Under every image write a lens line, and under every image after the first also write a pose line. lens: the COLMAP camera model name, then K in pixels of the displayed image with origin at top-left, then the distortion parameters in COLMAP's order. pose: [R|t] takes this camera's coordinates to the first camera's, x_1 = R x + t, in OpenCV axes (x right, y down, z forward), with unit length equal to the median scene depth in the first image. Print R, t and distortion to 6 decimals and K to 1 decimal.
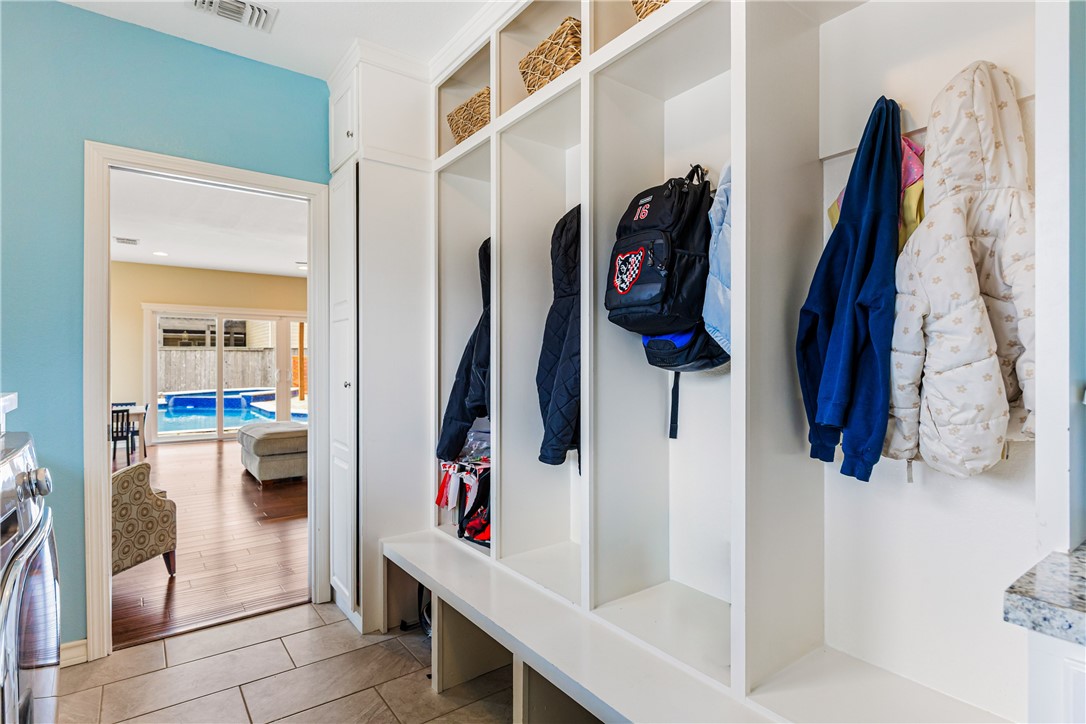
lens RADIAL K [[556.2, 0, 544.1], [0, 556.2, 363.5], [0, 0, 1]] dist [-0.000359, 0.000200]
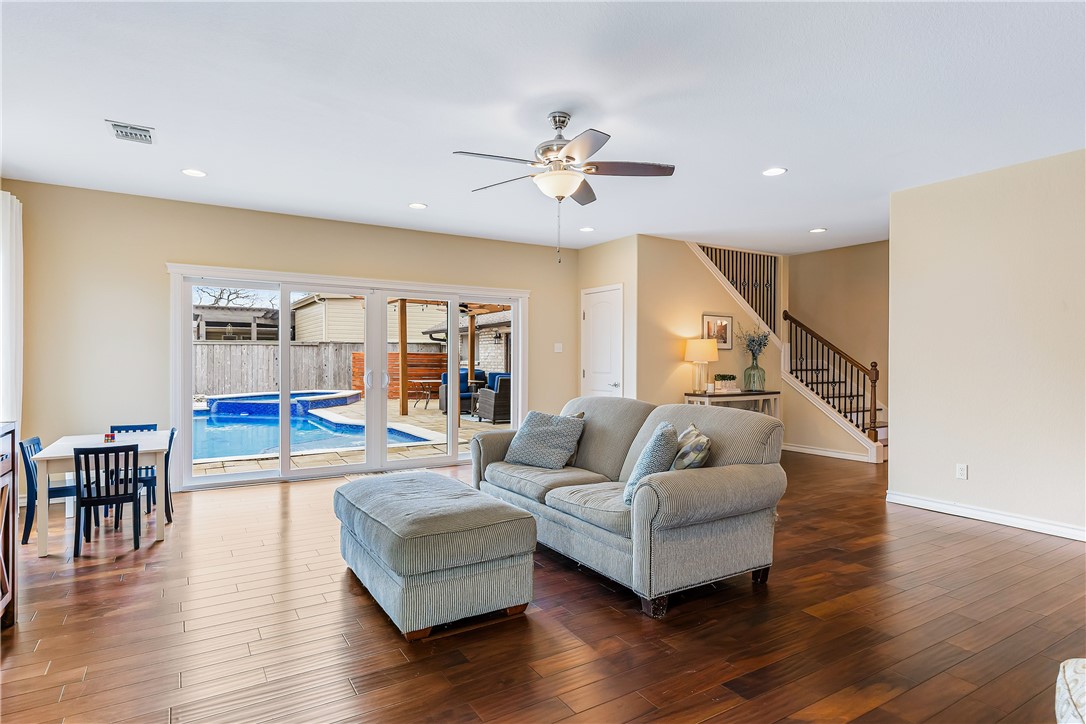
lens RADIAL K [[589.5, 0, 540.5], [0, 589.5, 362.8], [0, 0, 1]] dist [0.005698, 0.000926]
pose [[0.996247, 0.003000, -0.086503, -0.115697], [-0.002766, 0.999992, 0.002823, -0.000307], [0.086510, -0.002573, 0.996248, 0.174333]]
